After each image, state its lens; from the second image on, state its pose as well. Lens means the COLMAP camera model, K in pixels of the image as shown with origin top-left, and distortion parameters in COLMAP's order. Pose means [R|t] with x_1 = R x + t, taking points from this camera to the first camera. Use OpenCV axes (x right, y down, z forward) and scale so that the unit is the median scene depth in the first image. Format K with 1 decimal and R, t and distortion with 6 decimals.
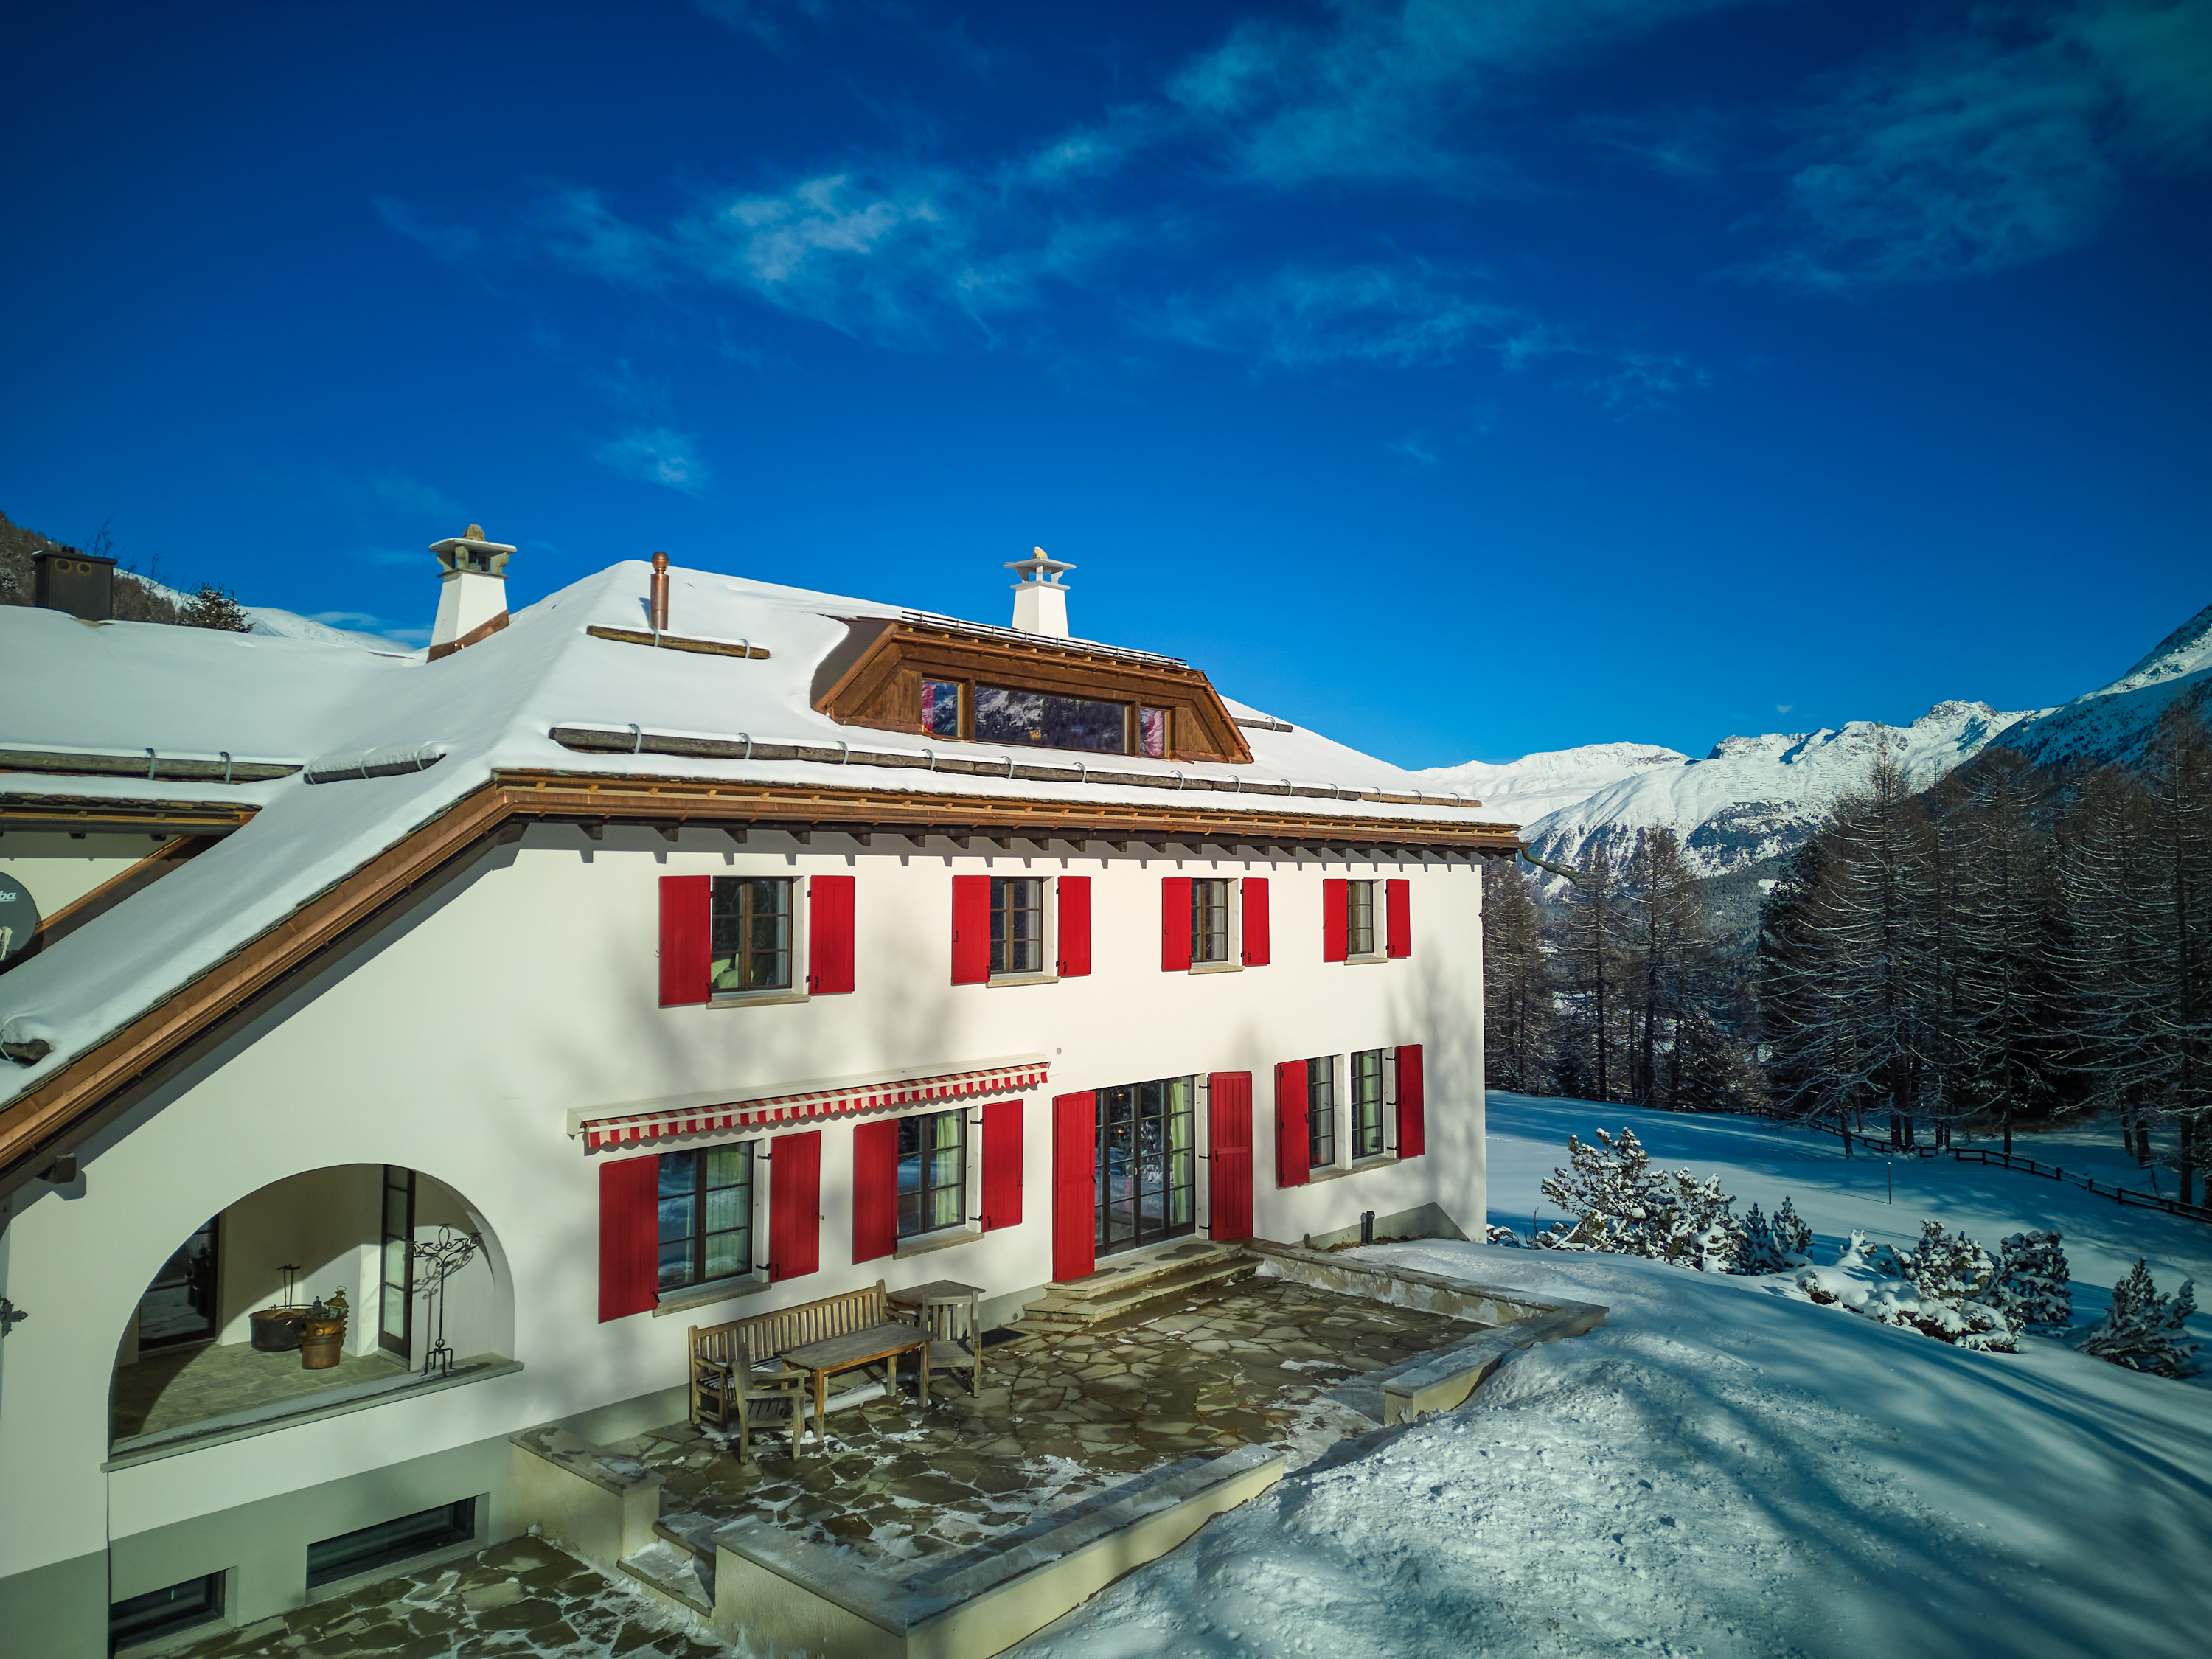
lens RADIAL K [[1525.8, 0, 1115.3], [0, 1525.8, 830.5], [0, 0, 1]] dist [0.090538, -0.085550]
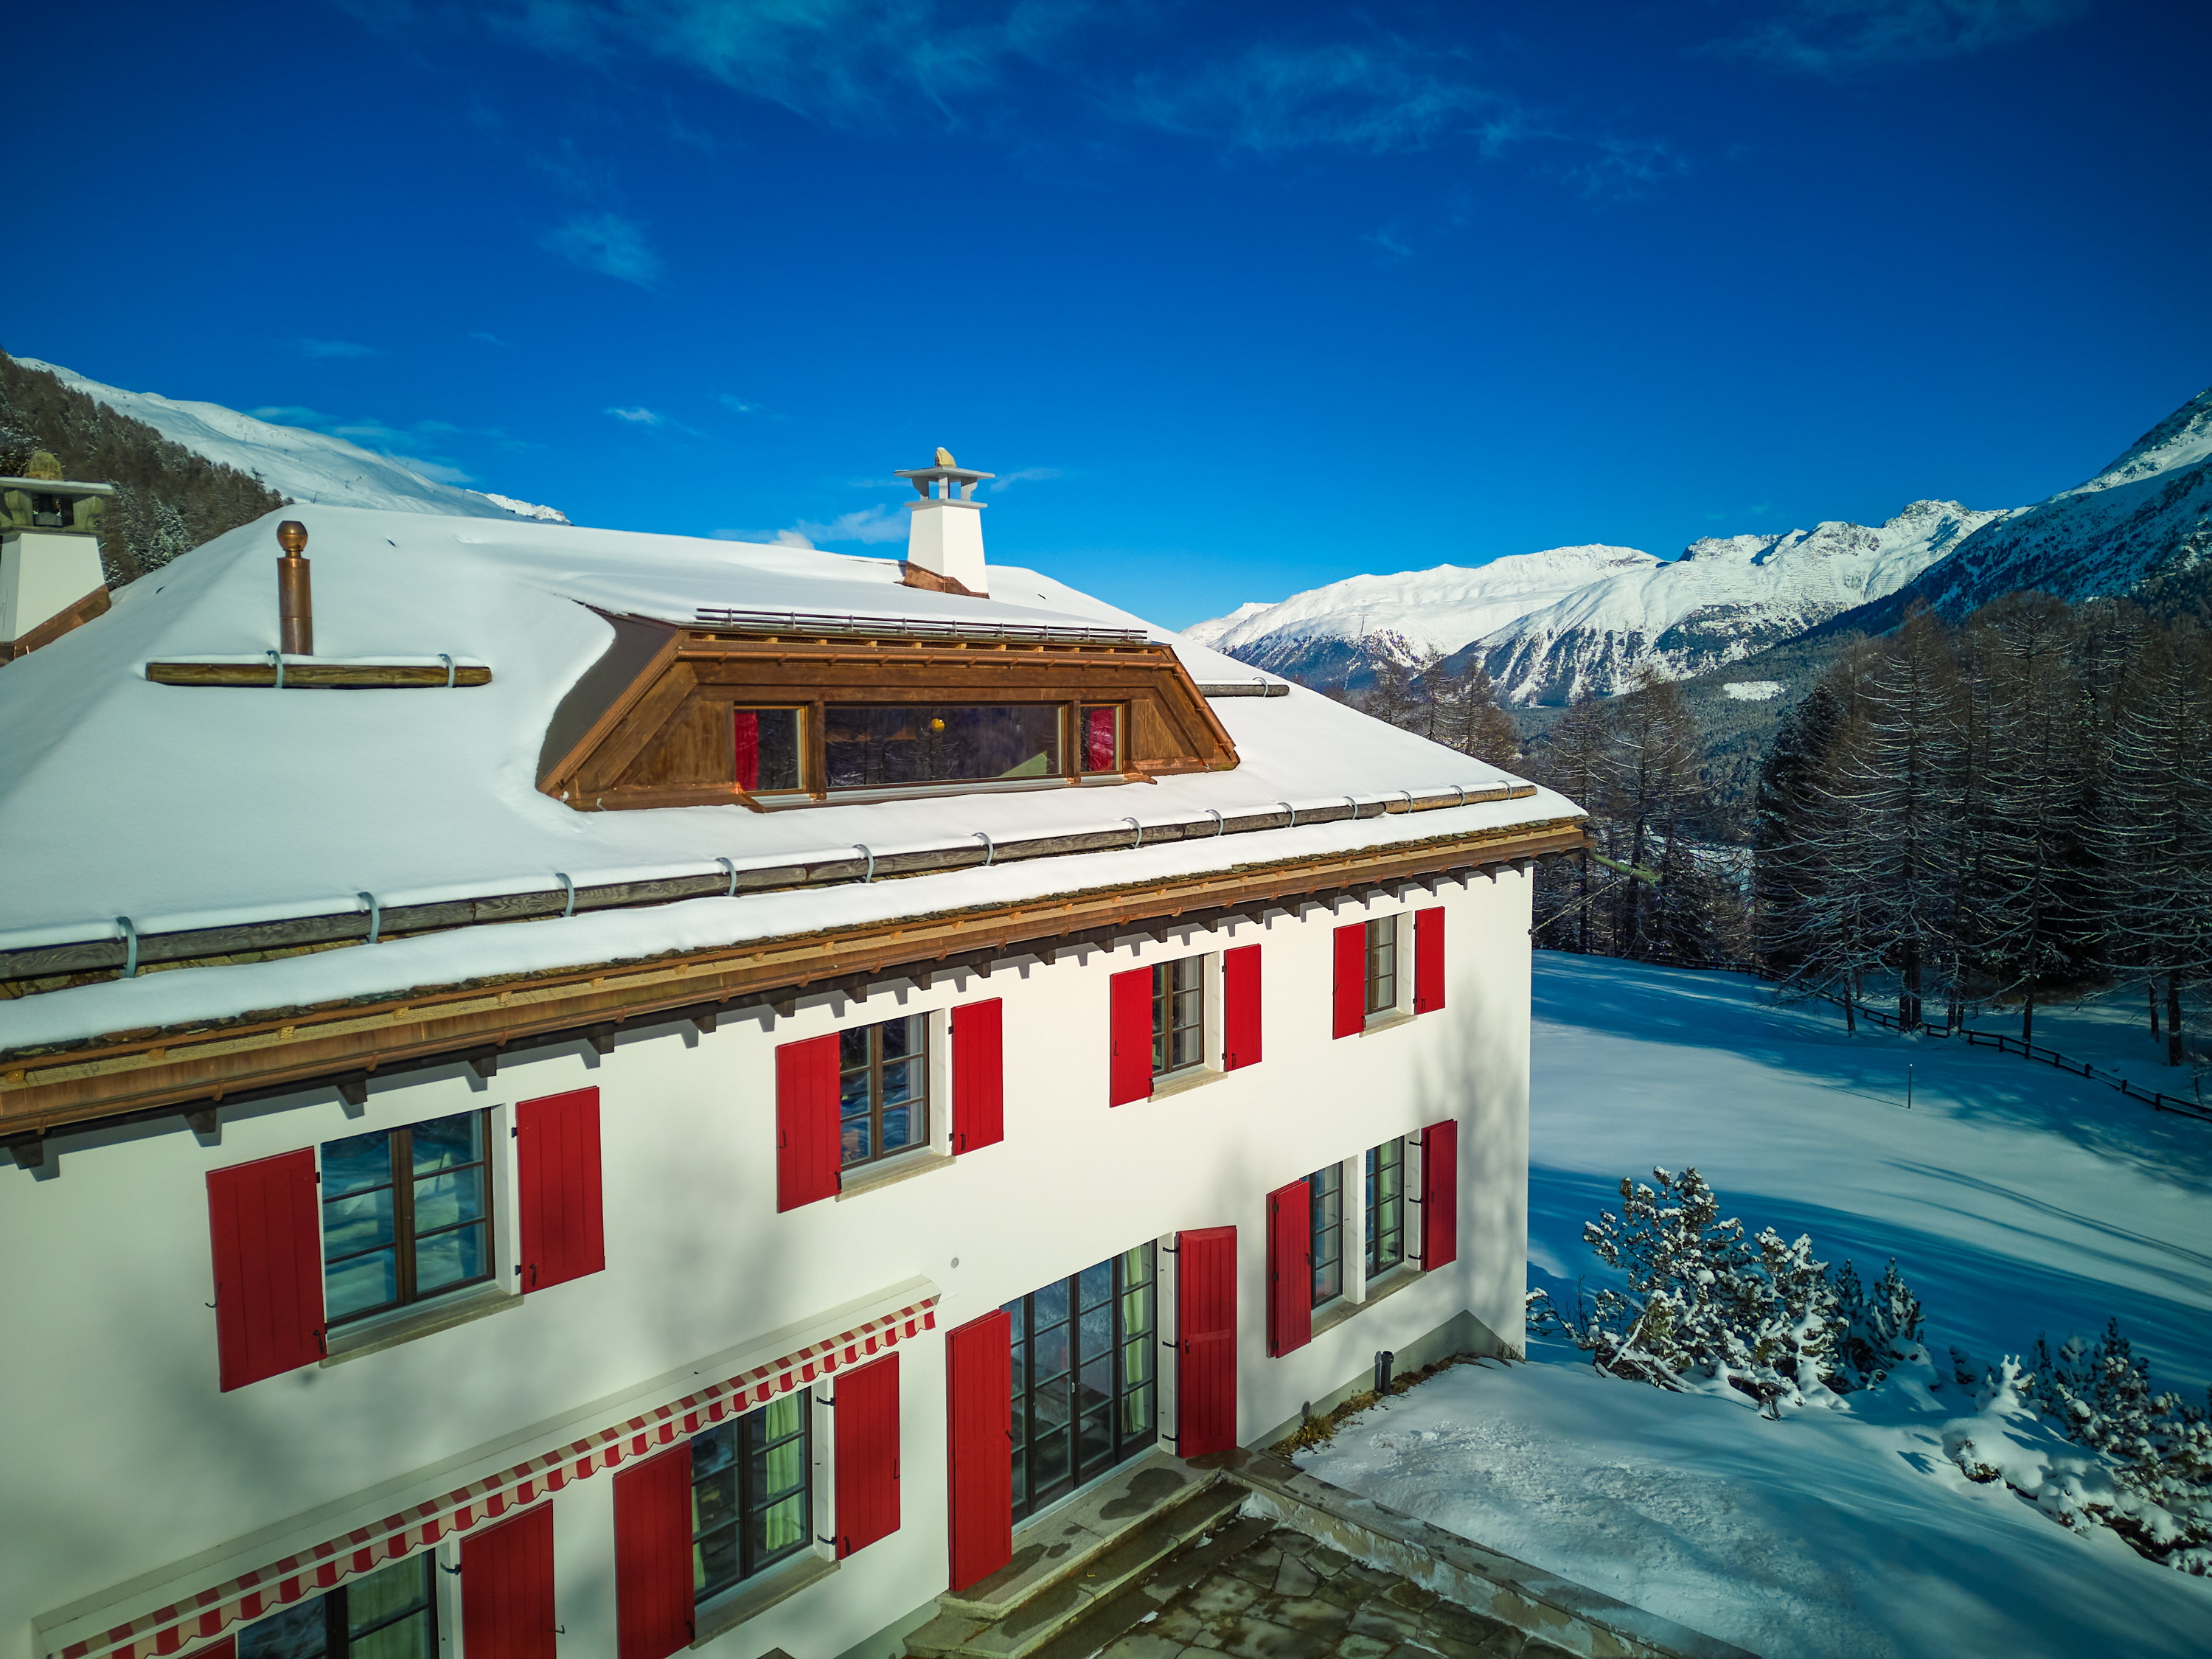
lens RADIAL K [[1525.8, 0, 1115.3], [0, 1525.8, 830.5], [0, 0, 1]] dist [0.090538, -0.085550]
pose [[0.999783, -0.004757, 0.020268, 0.021345], [0.002179, 0.992104, 0.125402, -0.132530], [-0.020704, -0.125331, 0.991899, 0.353763]]
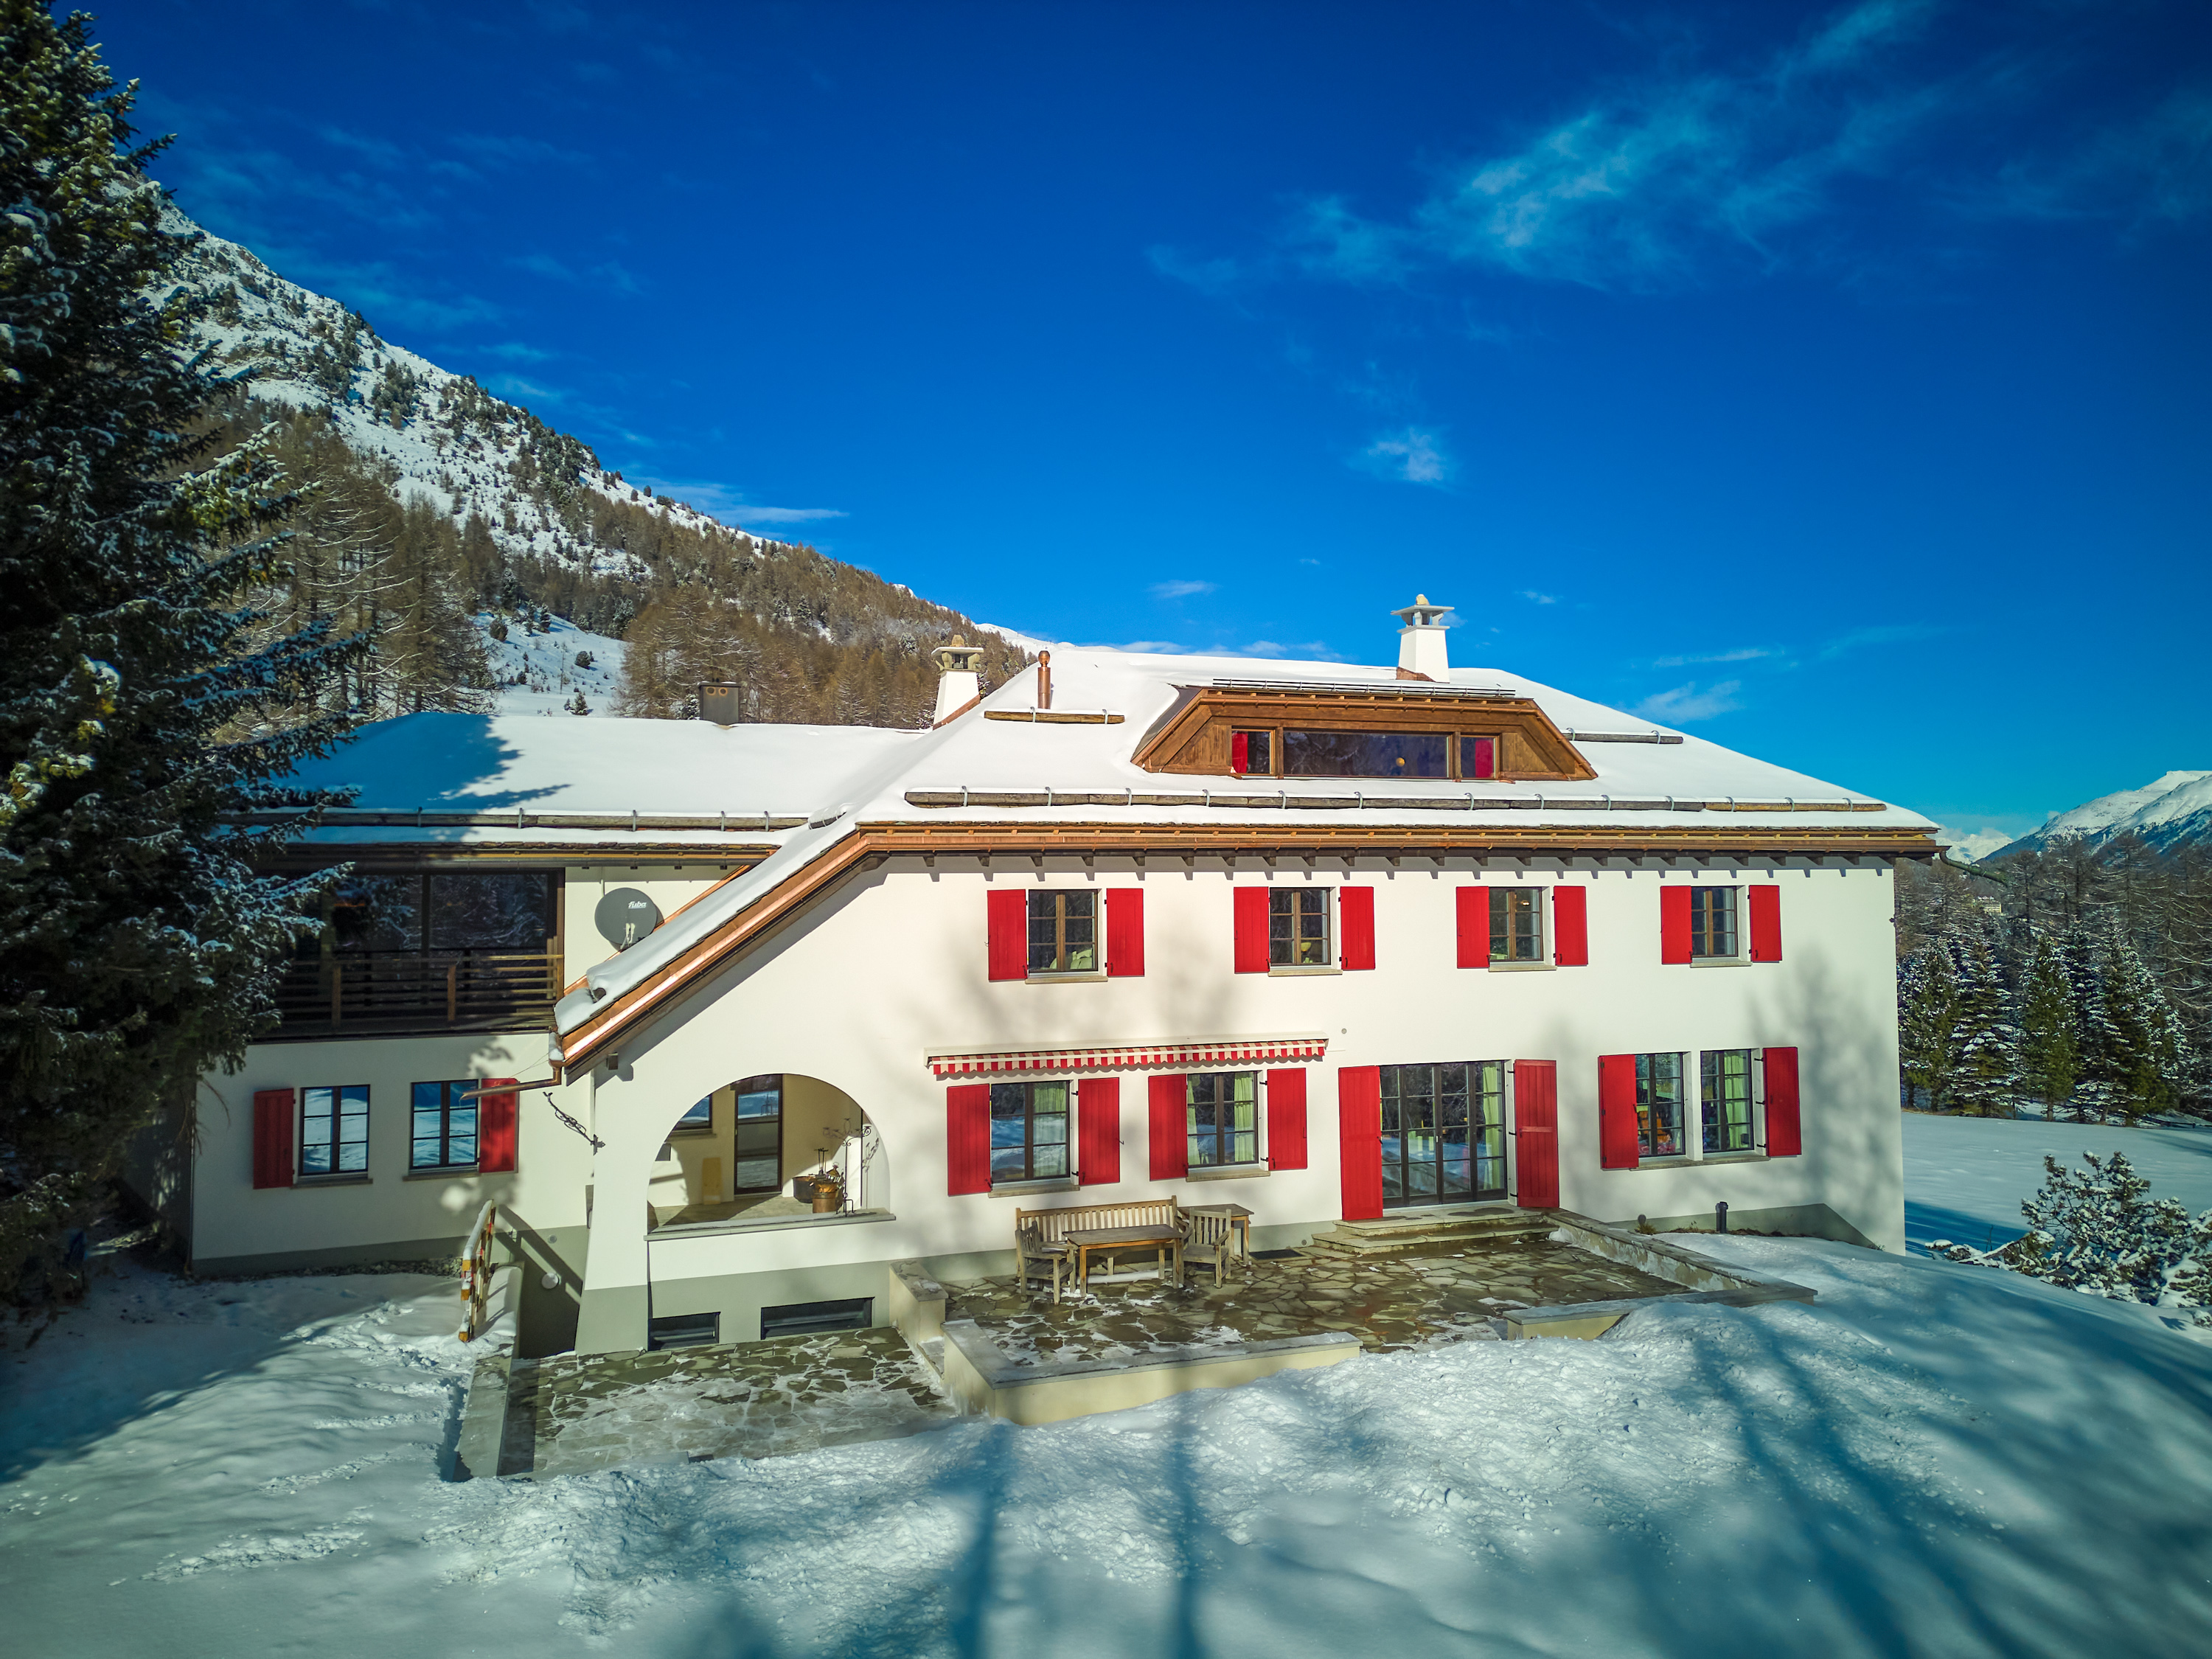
lens RADIAL K [[1525.6, 0, 1116.2], [0, 1525.6, 820.5], [0, 0, 1]] dist [0.093413, -0.079416]
pose [[0.882304, -0.025610, -0.469983, 0.385841], [0.023431, 0.999670, -0.010486, -0.014129], [0.470096, -0.001761, 0.882613, -0.160133]]
